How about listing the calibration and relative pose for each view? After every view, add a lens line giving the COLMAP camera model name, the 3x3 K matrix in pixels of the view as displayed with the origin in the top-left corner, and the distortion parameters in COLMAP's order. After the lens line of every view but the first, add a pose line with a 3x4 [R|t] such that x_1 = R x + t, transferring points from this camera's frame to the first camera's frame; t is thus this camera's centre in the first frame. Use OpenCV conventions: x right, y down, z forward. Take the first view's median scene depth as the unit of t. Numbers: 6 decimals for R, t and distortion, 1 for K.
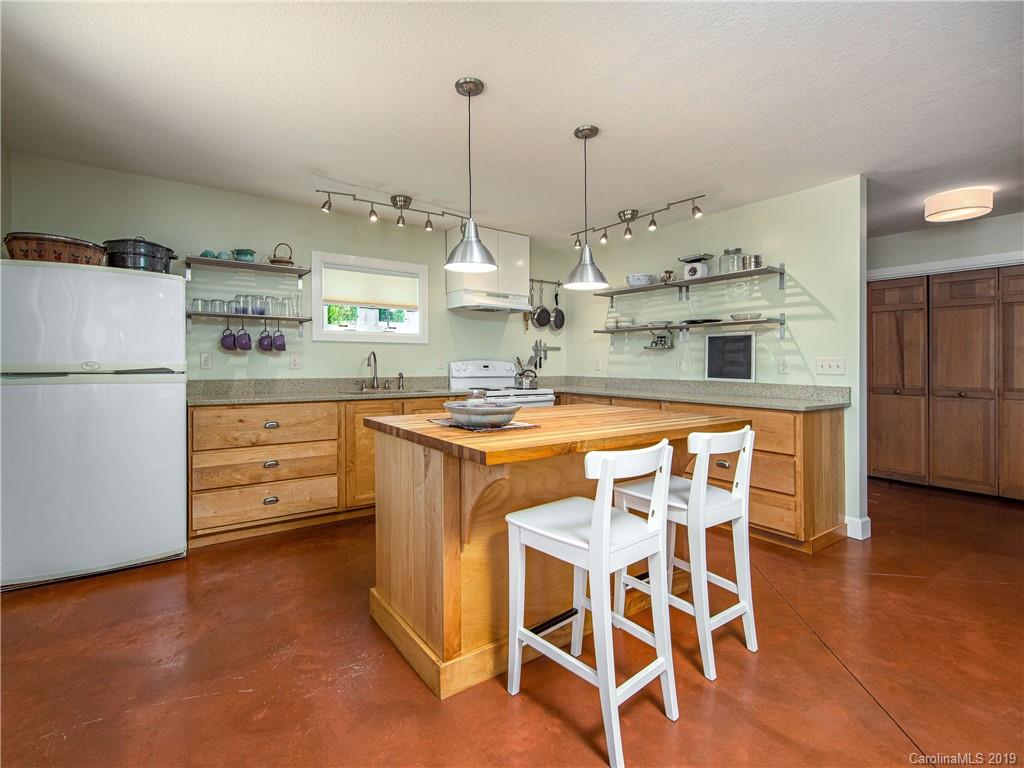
lens RADIAL K [[477.0, 0, 504.0], [0, 477.0, 367.6], [0, 0, 1]] dist [0.002202, 0.000555]
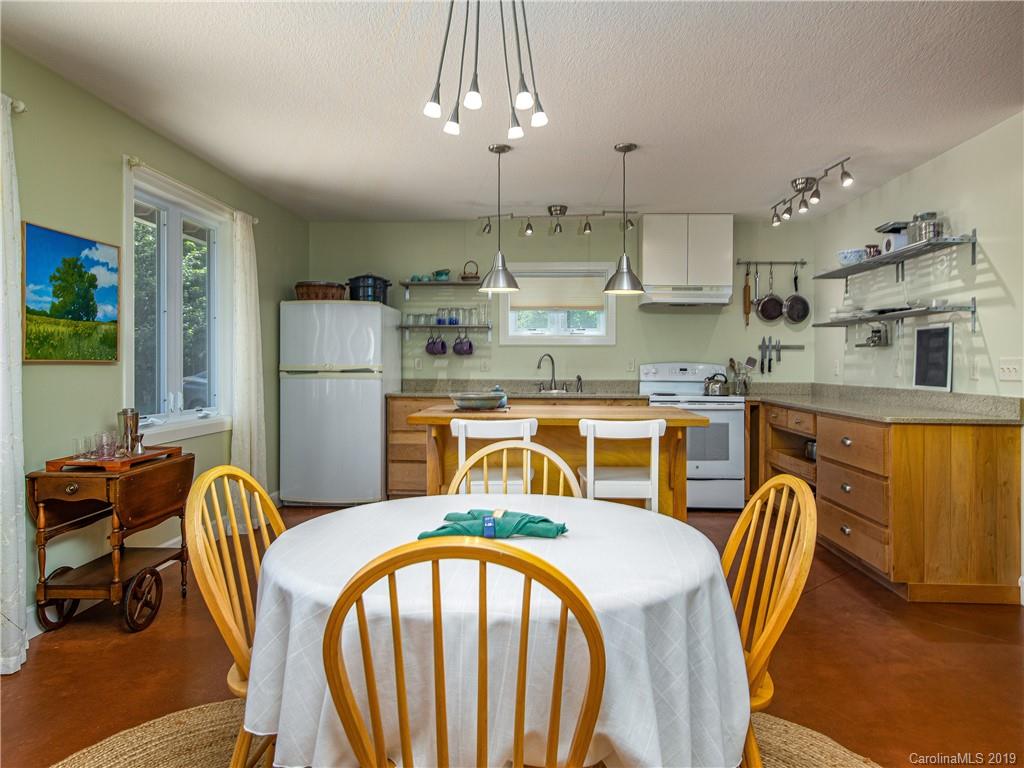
lens RADIAL K [[718.8, 0, 500.4], [0, 718.8, 366.9], [0, 0, 1]] dist [-0.006259, -0.001360]
pose [[0.775870, 0.001553, -0.630891, 0.666393], [-0.008031, 0.999940, -0.007415, 0.006425], [0.630842, 0.010820, 0.775836, -0.288093]]
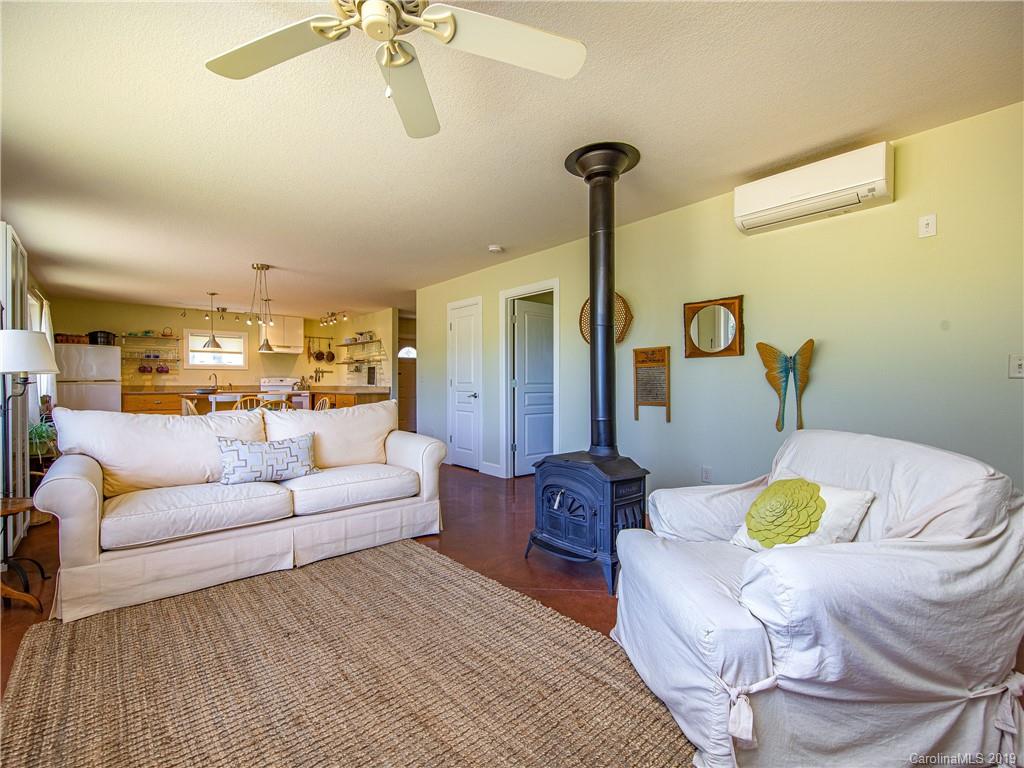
lens RADIAL K [[473.9, 0, 531.6], [0, 473.9, 384.5], [0, 0, 1]] dist [0.000248, -0.000088]
pose [[0.994970, -0.002874, 0.100129, 1.046513], [0.003653, 0.999965, -0.007593, 0.043315], [-0.100104, 0.007921, 0.994945, -1.443360]]
